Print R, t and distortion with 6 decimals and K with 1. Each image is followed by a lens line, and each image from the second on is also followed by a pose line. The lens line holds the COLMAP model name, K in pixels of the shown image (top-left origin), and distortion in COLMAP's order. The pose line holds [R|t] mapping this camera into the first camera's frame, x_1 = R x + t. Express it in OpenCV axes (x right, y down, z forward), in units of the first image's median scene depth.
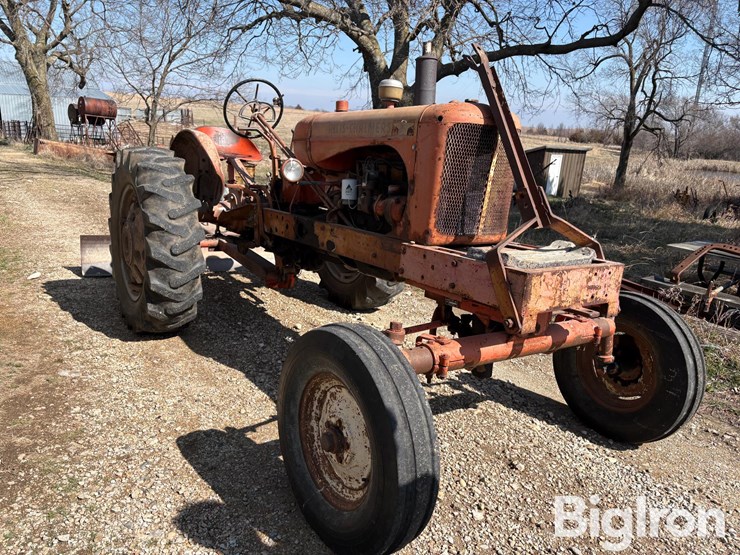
lens RADIAL K [[557.1, 0, 369.4], [0, 557.1, 281.2], [0, 0, 1]] dist [0.035140, -0.037859]
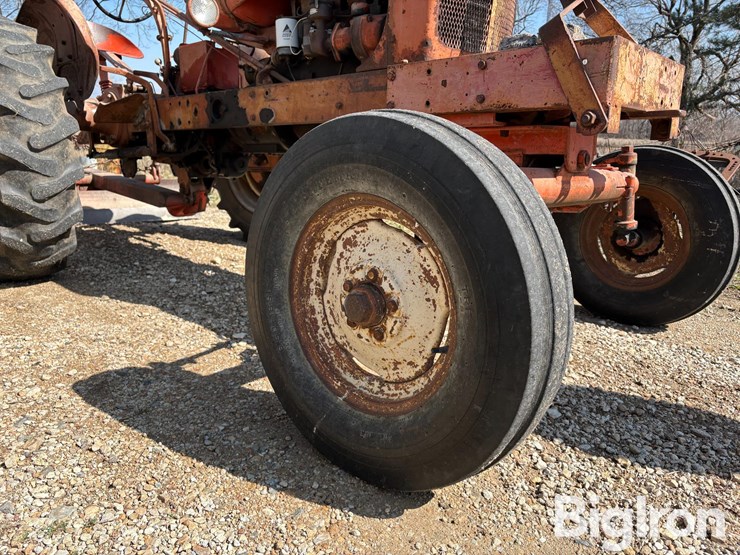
lens RADIAL K [[555.7, 0, 366.8], [0, 555.7, 277.1], [0, 0, 1]] dist [0.046599, -0.052554]
pose [[0.974131, -0.095723, 0.204712, -0.124661], [0.094925, 0.995390, 0.013738, 0.167381], [-0.205083, 0.006049, 0.978726, 0.277519]]
